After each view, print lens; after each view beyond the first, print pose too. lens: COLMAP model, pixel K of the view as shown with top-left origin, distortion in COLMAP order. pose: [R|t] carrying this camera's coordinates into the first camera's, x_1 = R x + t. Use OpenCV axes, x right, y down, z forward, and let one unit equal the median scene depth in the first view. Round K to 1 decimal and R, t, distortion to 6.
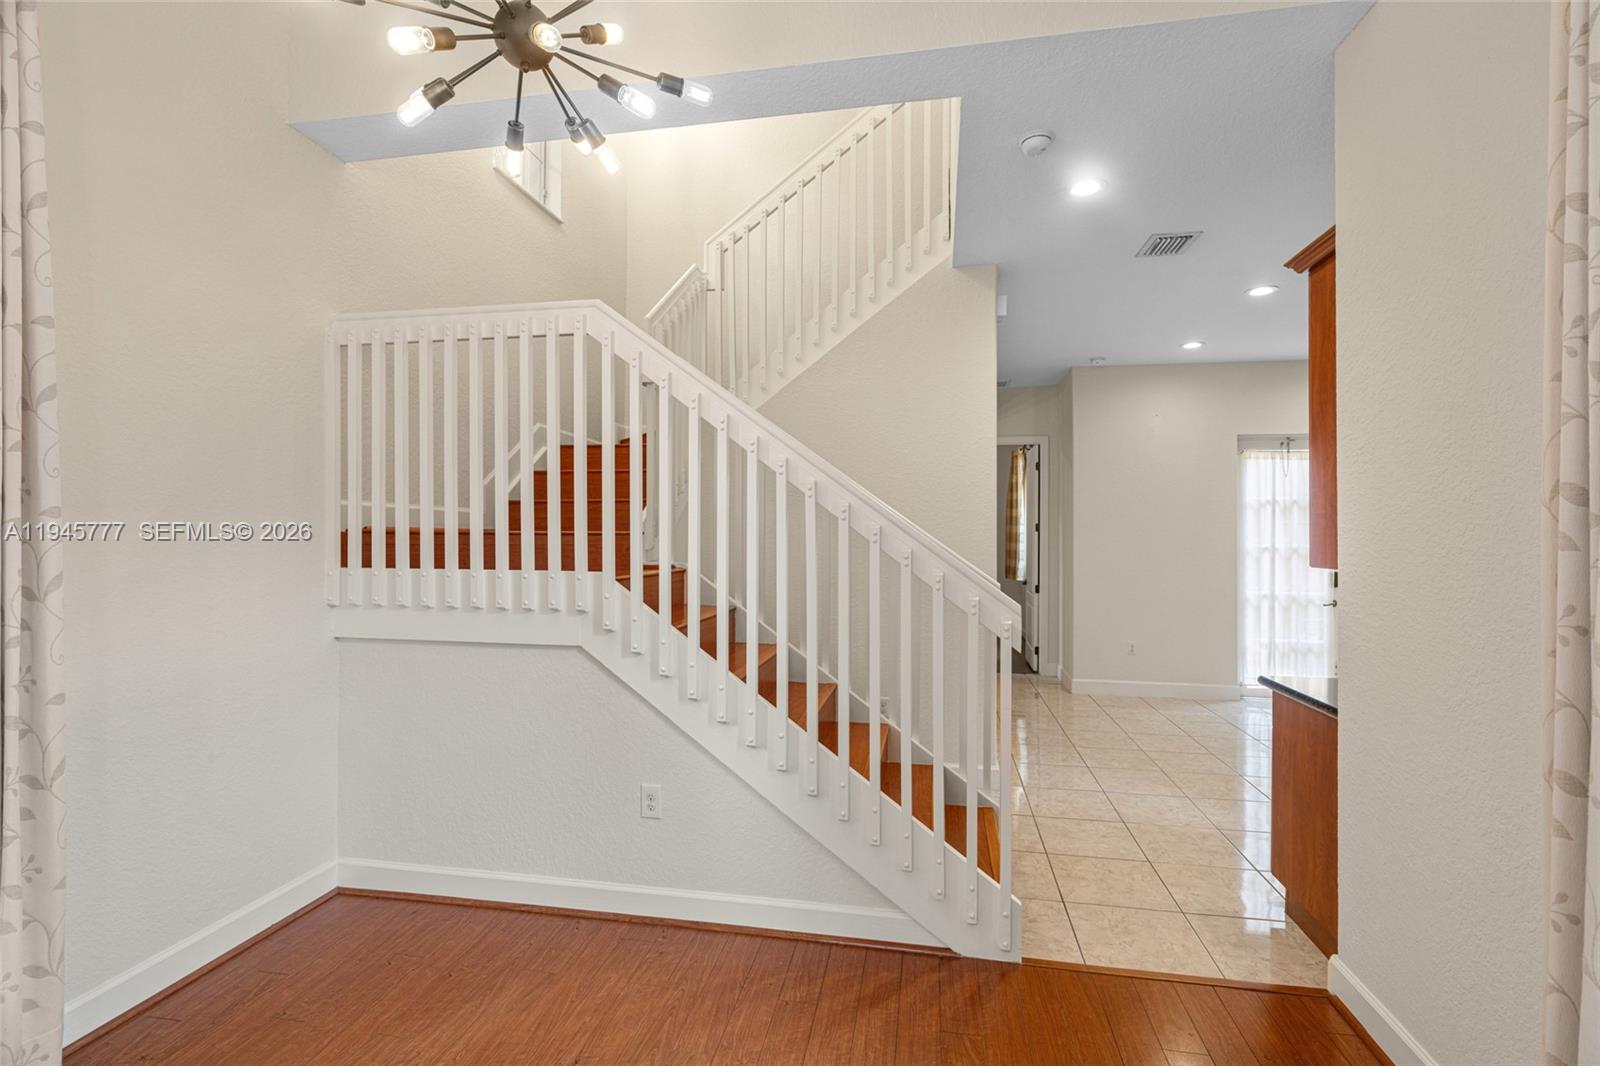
lens RADIAL K [[720.1, 0, 803.0], [0, 720.1, 535.1], [0, 0, 1]] dist [-0.007849, 0.001765]
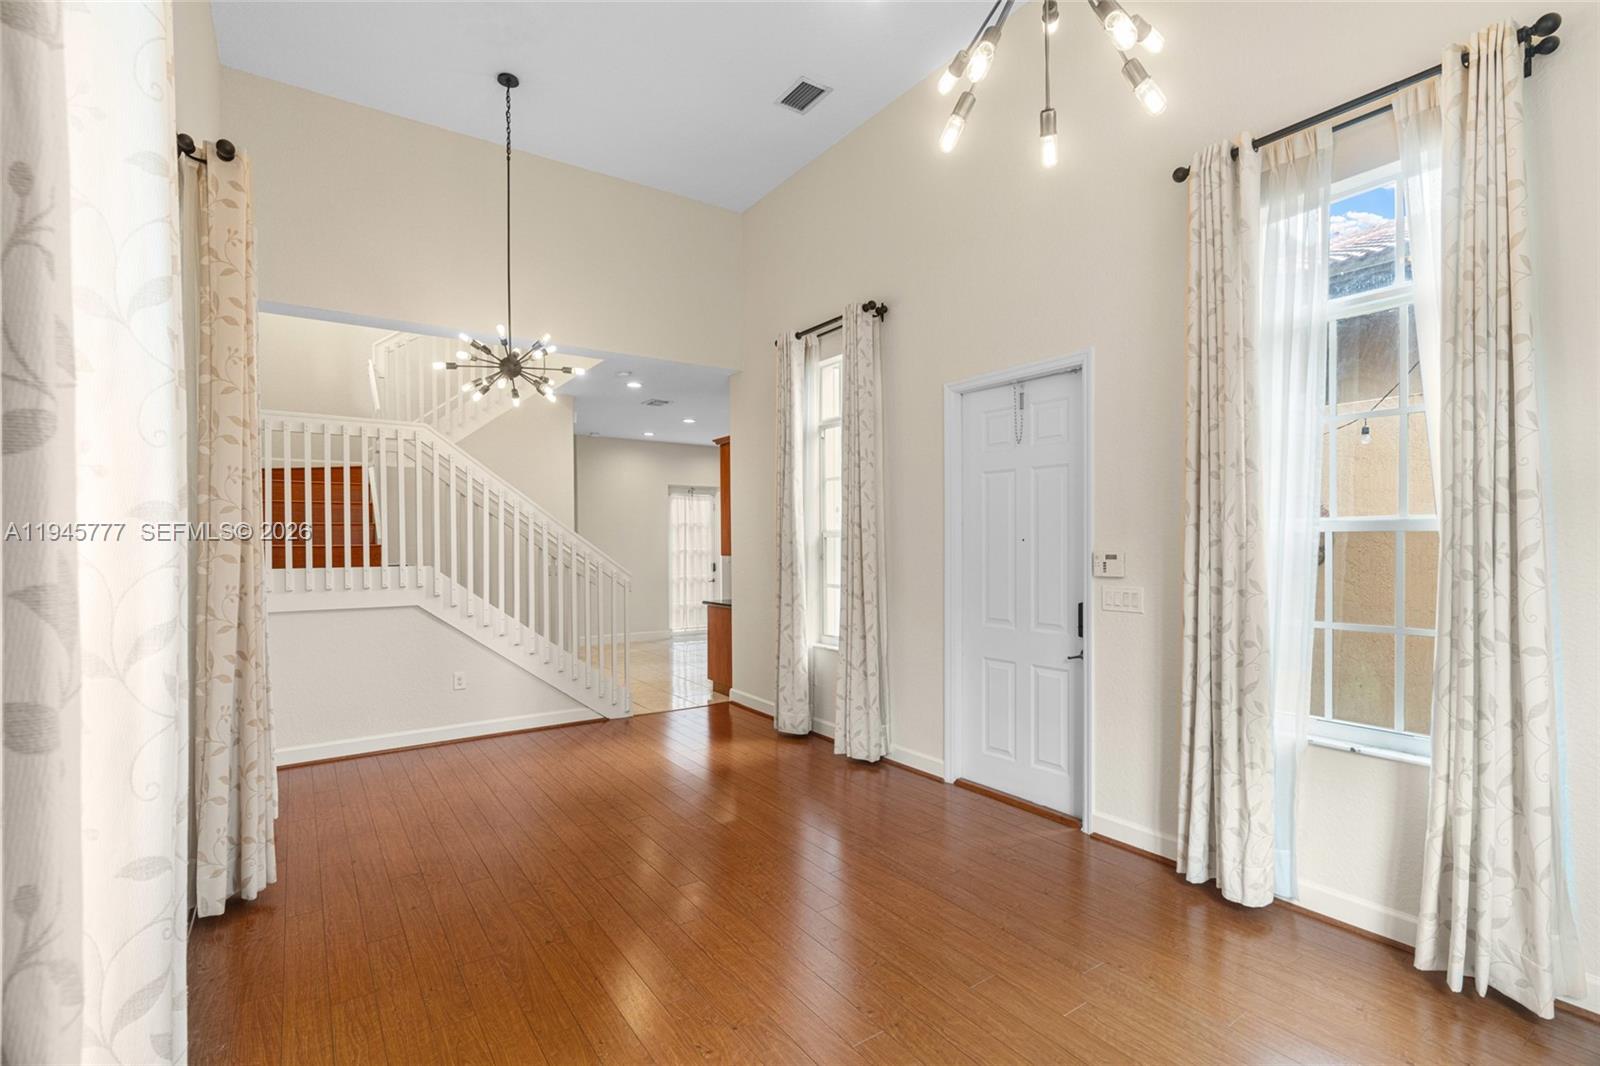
lens RADIAL K [[720.1, 0, 804.7], [0, 720.1, 538.6], [0, 0, 1]] dist [-0.007849, 0.001765]
pose [[0.702219, -0.004185, 0.711948, -0.384700], [0.008388, 0.999962, -0.002395, -0.003665], [-0.711911, 0.007653, 0.702228, -0.433113]]
